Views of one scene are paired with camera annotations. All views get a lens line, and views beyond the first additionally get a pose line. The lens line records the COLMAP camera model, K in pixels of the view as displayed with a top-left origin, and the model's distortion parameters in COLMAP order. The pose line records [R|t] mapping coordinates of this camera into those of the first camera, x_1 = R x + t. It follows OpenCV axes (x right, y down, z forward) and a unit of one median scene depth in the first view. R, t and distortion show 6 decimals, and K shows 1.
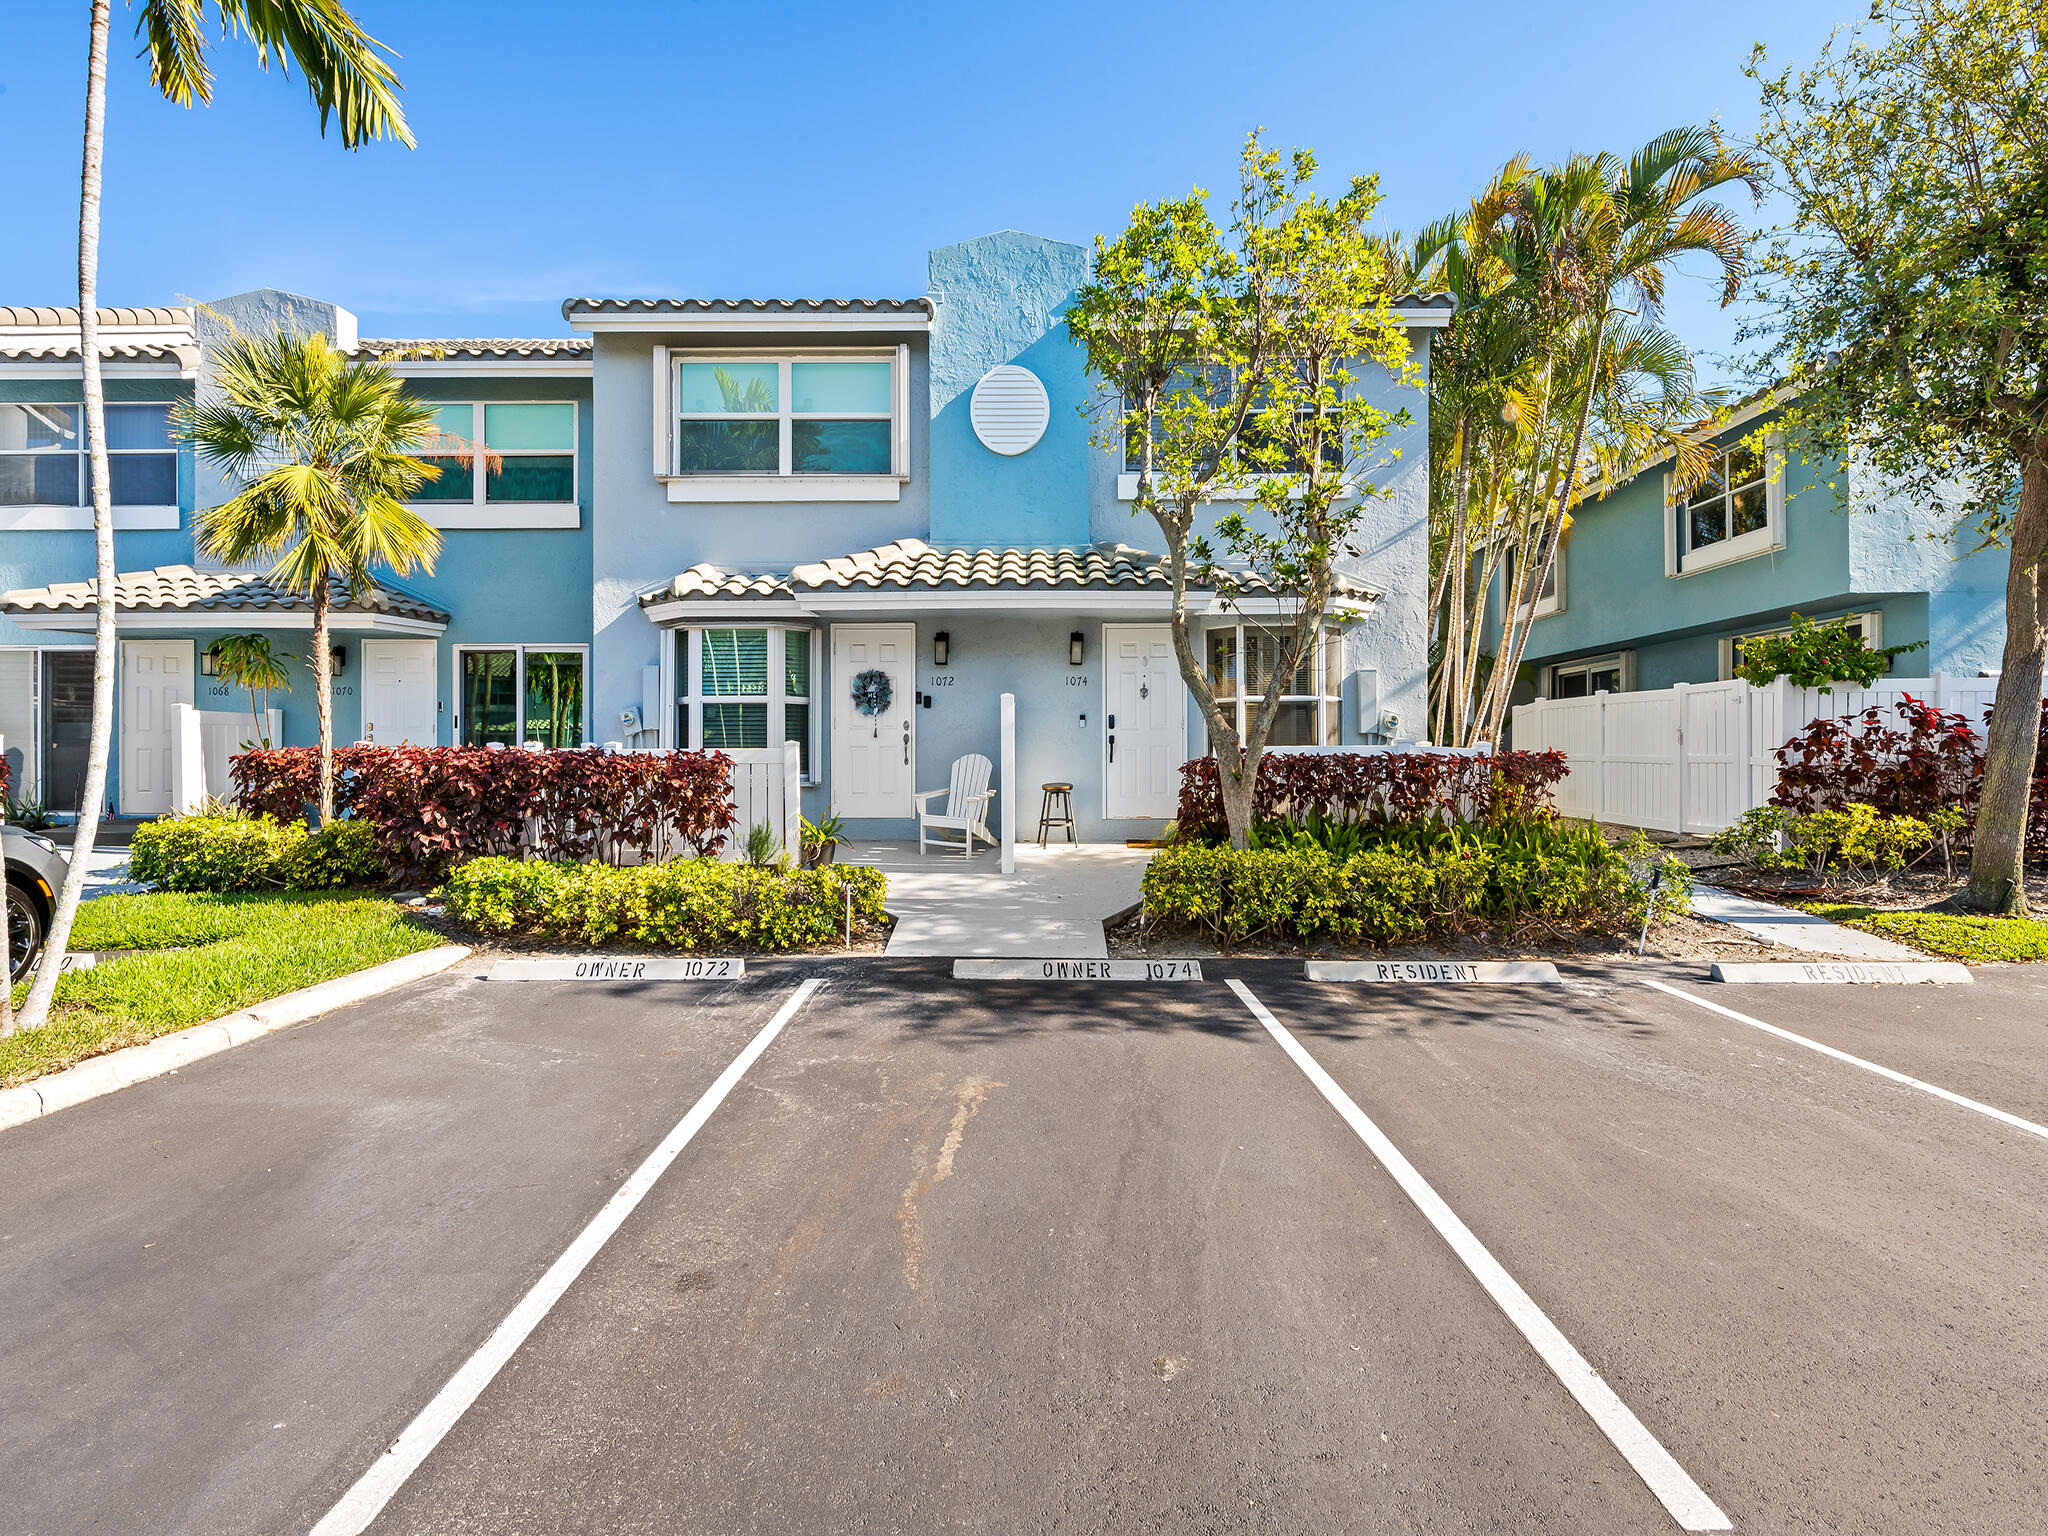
lens RADIAL K [[1013.4, 0, 1024.3], [0, 1013.4, 767.1], [0, 0, 1]] dist [-0.024657, 0.000002]
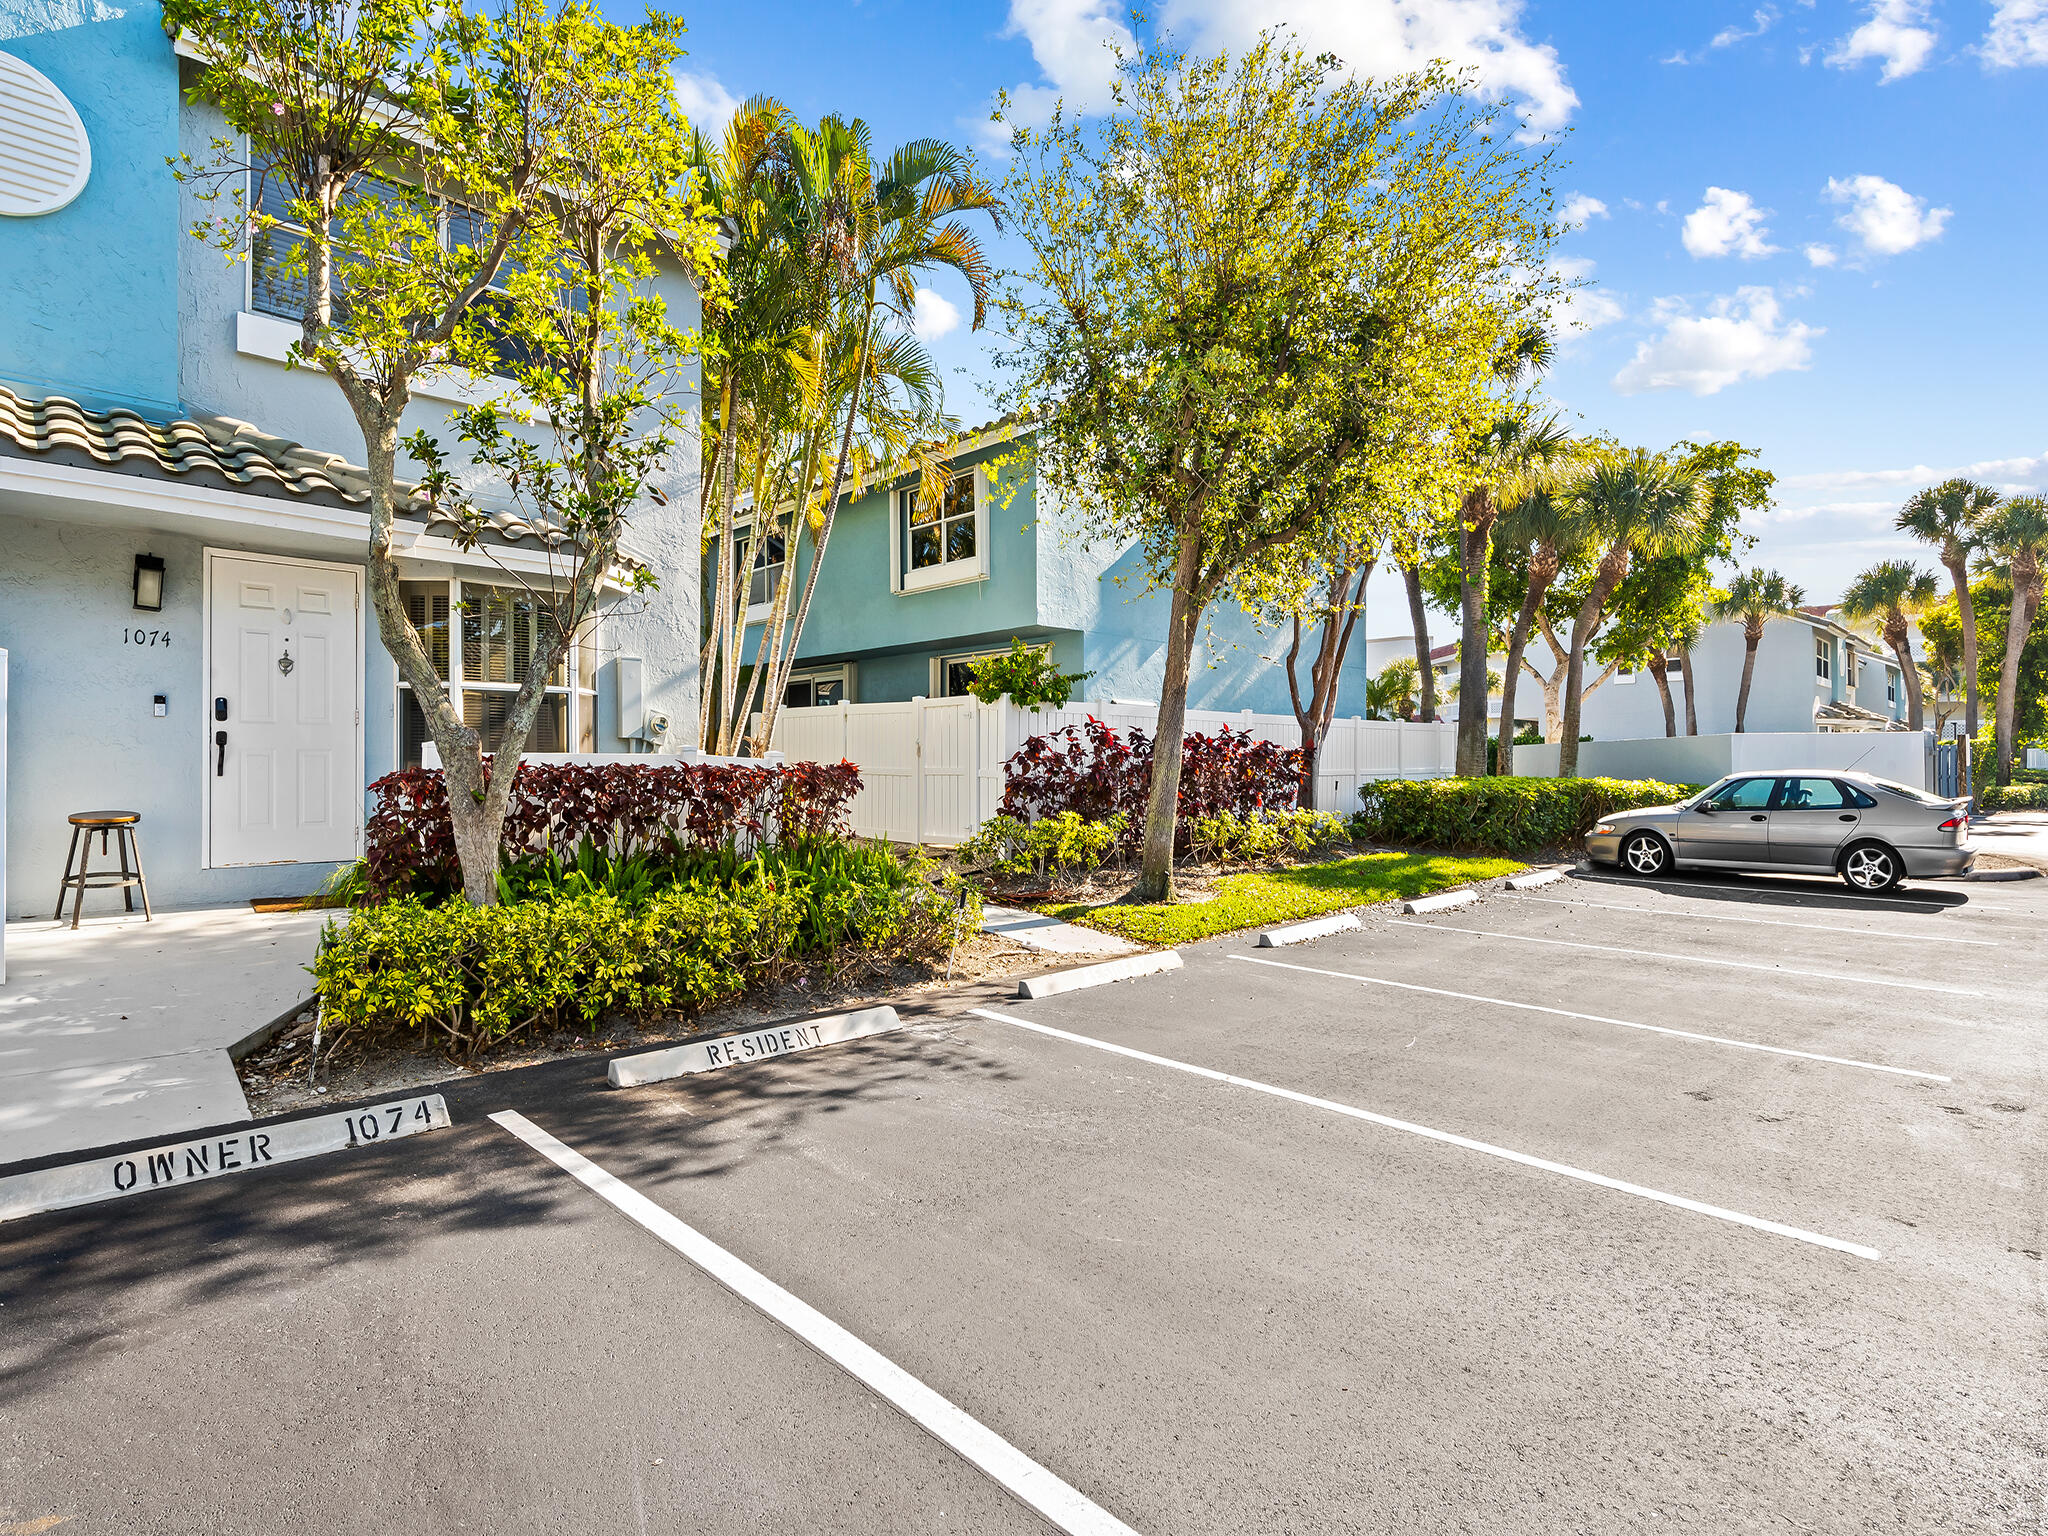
lens RADIAL K [[1045.1, 0, 1031.1], [0, 1045.1, 767.6], [0, 0, 1]] dist [0.015428, -0.006852]
pose [[0.694958, 0.003970, 0.719040, -0.034124], [0.002721, 0.999963, -0.008151, -0.003426], [-0.719046, 0.007621, 0.694921, 0.226896]]
